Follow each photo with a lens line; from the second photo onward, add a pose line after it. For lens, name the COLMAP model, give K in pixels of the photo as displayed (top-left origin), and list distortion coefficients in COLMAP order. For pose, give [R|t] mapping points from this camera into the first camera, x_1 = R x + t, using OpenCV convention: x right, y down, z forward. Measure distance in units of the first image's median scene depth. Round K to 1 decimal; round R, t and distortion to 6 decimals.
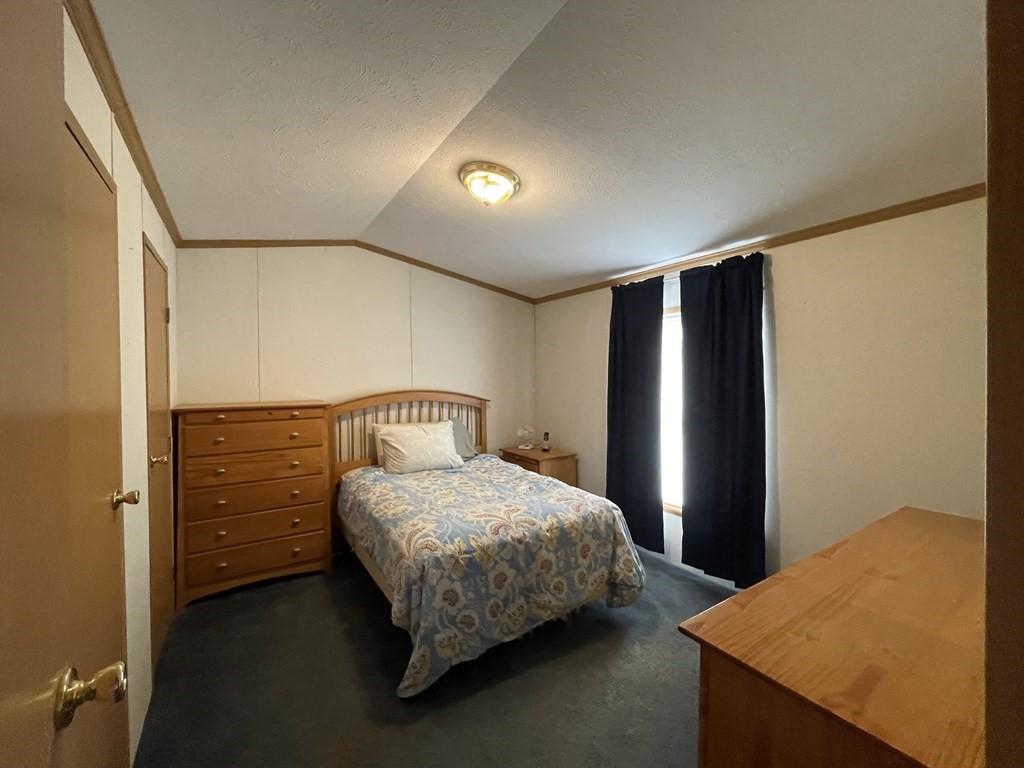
lens RADIAL K [[416.3, 0, 504.9], [0, 416.3, 384.1], [0, 0, 1]] dist [0.000620, -0.000606]
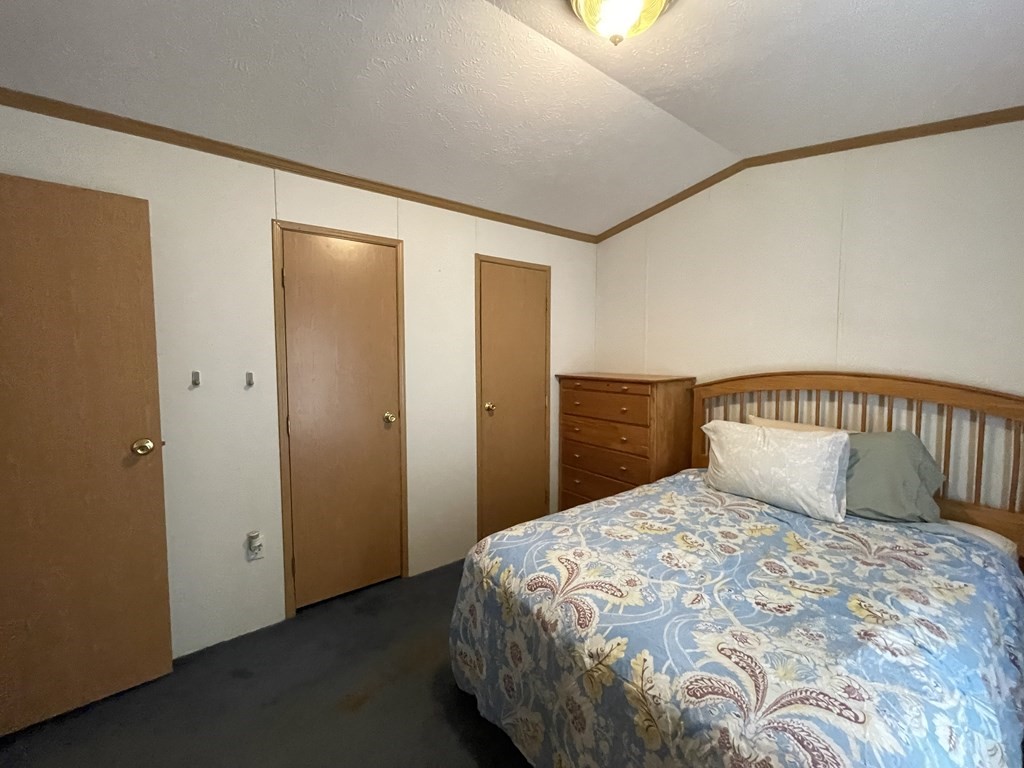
lens RADIAL K [[416.3, 0, 505.8], [0, 416.3, 379.0], [0, 0, 1]] dist [0.000620, -0.000606]
pose [[0.063645, 0.068065, -0.995649, 0.538994], [-0.009675, 0.997667, 0.067584, -0.015302], [0.997926, 0.005332, 0.064155, 0.805852]]
